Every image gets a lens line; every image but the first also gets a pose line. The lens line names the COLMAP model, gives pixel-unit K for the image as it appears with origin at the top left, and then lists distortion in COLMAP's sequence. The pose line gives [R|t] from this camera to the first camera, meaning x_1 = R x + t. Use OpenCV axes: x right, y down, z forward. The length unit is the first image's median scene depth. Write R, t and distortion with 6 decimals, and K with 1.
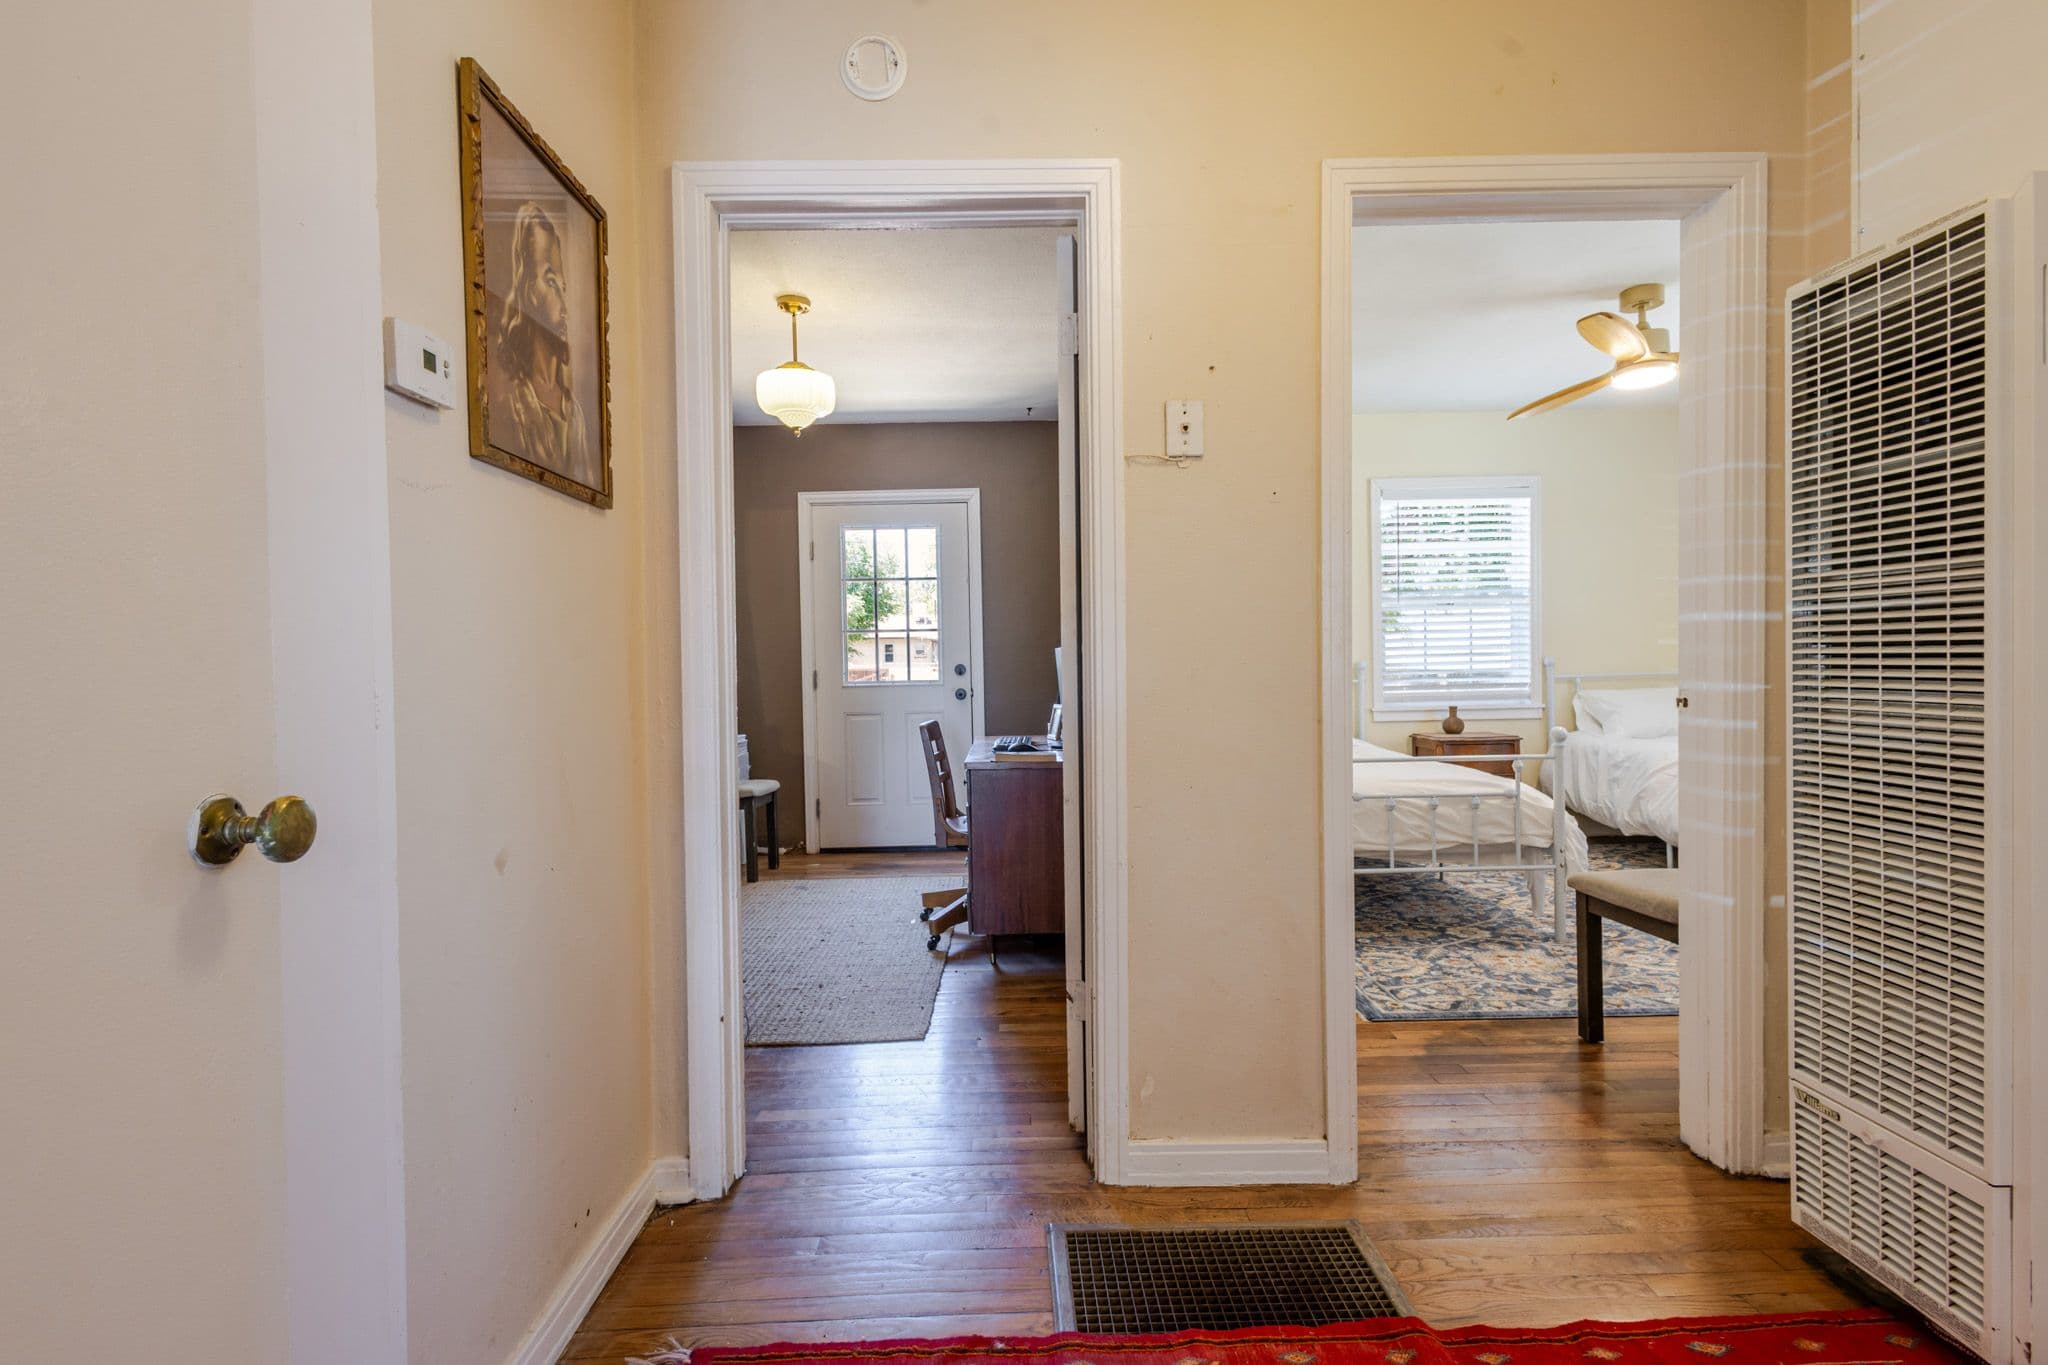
lens RADIAL K [[940.5, 0, 1025.2], [0, 940.5, 676.9], [0, 0, 1]] dist [0.011438, -0.002974]
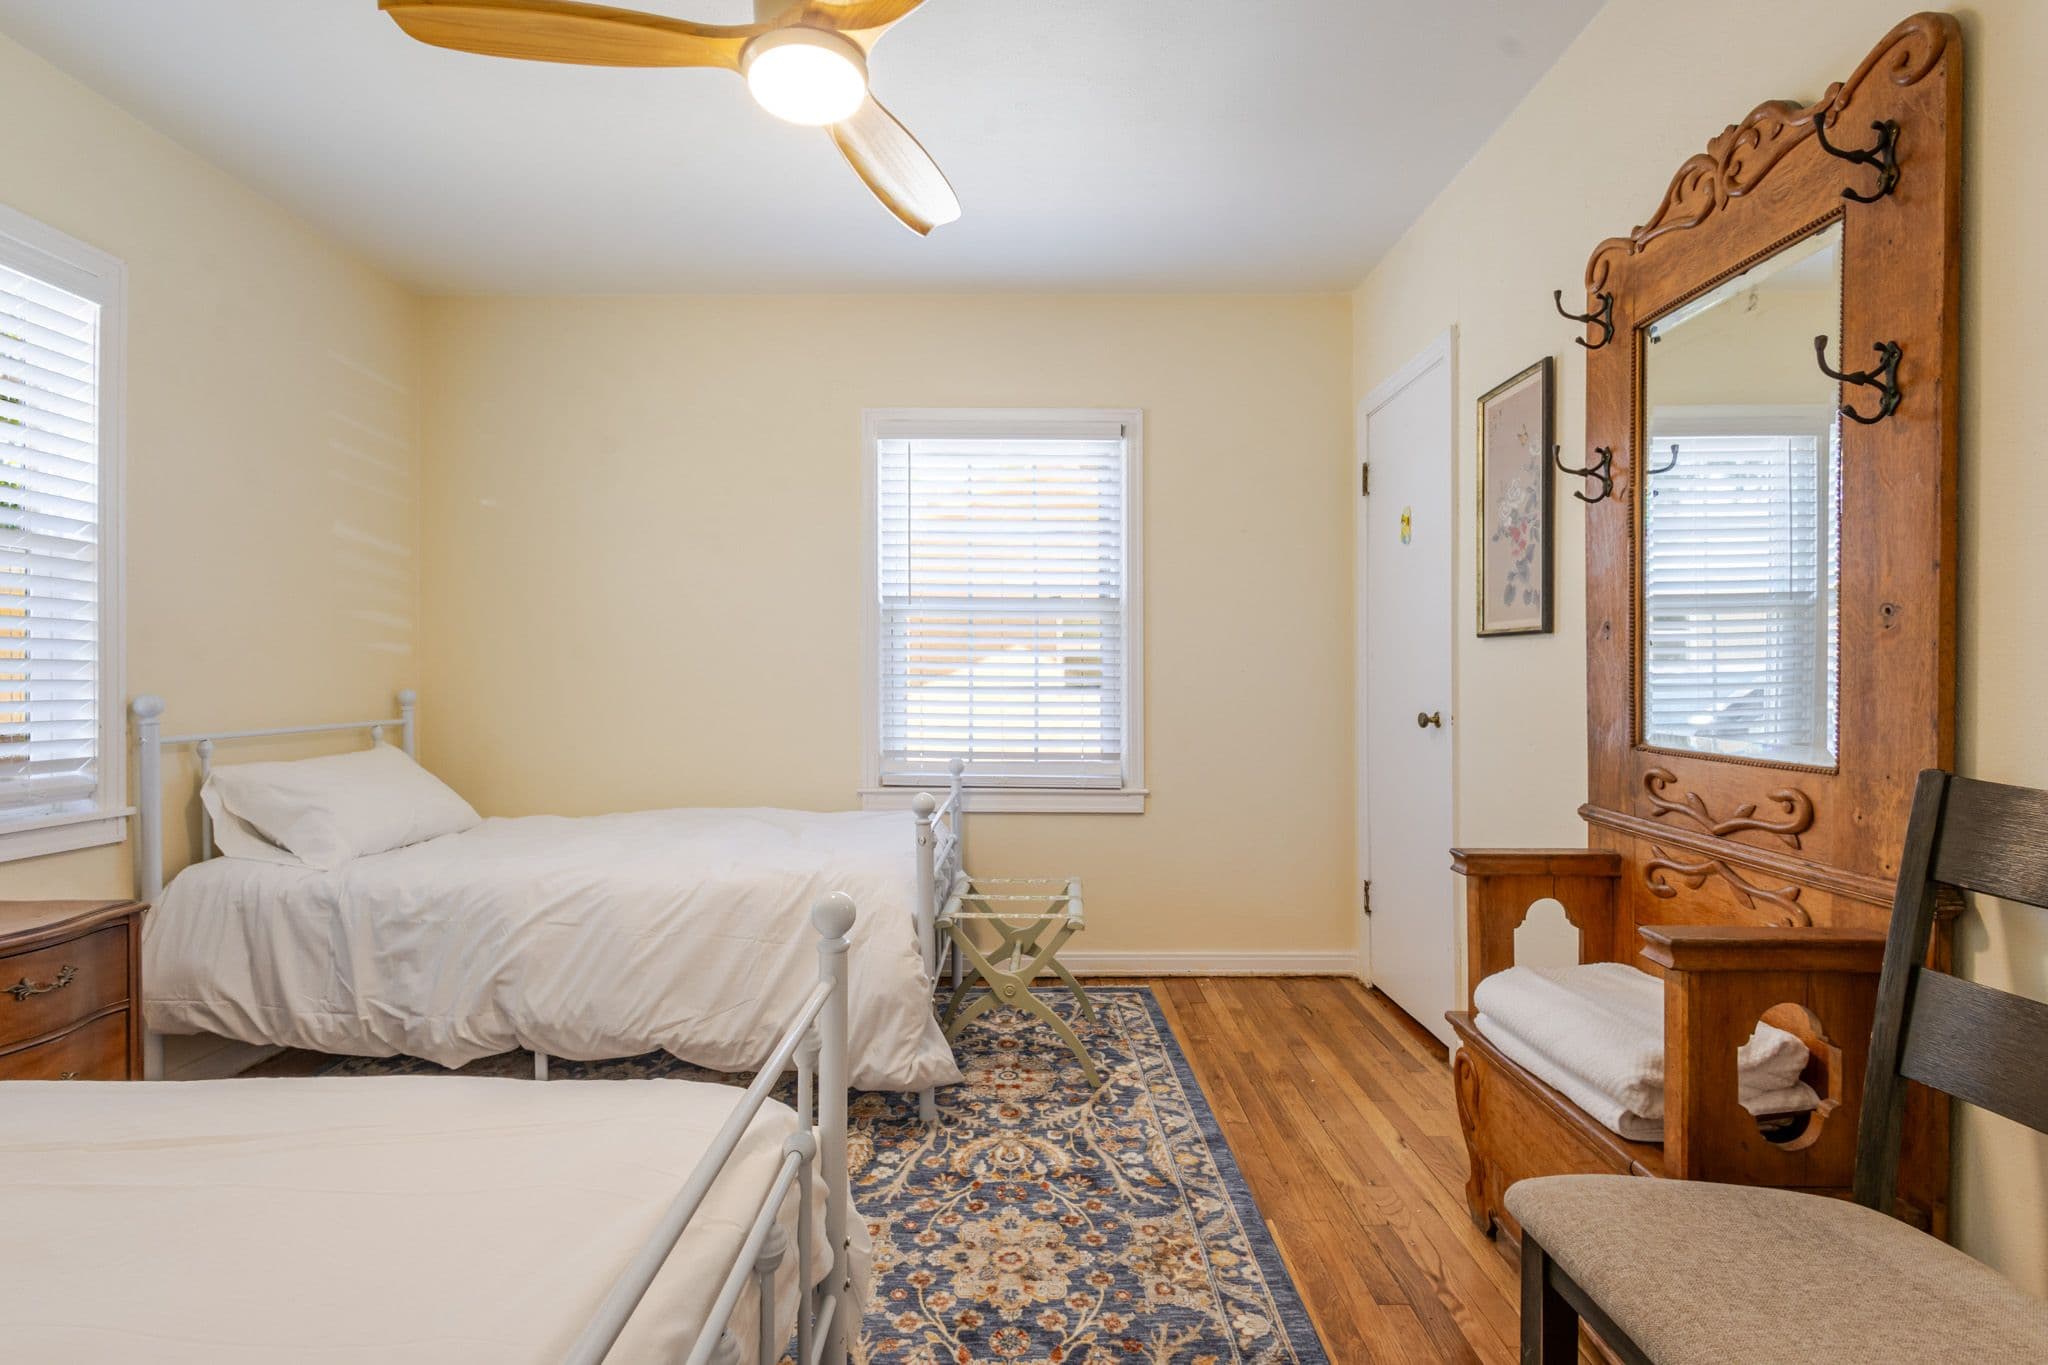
lens RADIAL K [[940.5, 0, 1018.5], [0, 940.5, 678.7], [0, 0, 1]] dist [0.011438, -0.002974]
pose [[0.025605, 0.018117, 0.999508, 0.139054], [0.017709, 0.999671, -0.018574, -0.013219], [-0.999515, 0.018176, 0.025275, 0.595653]]
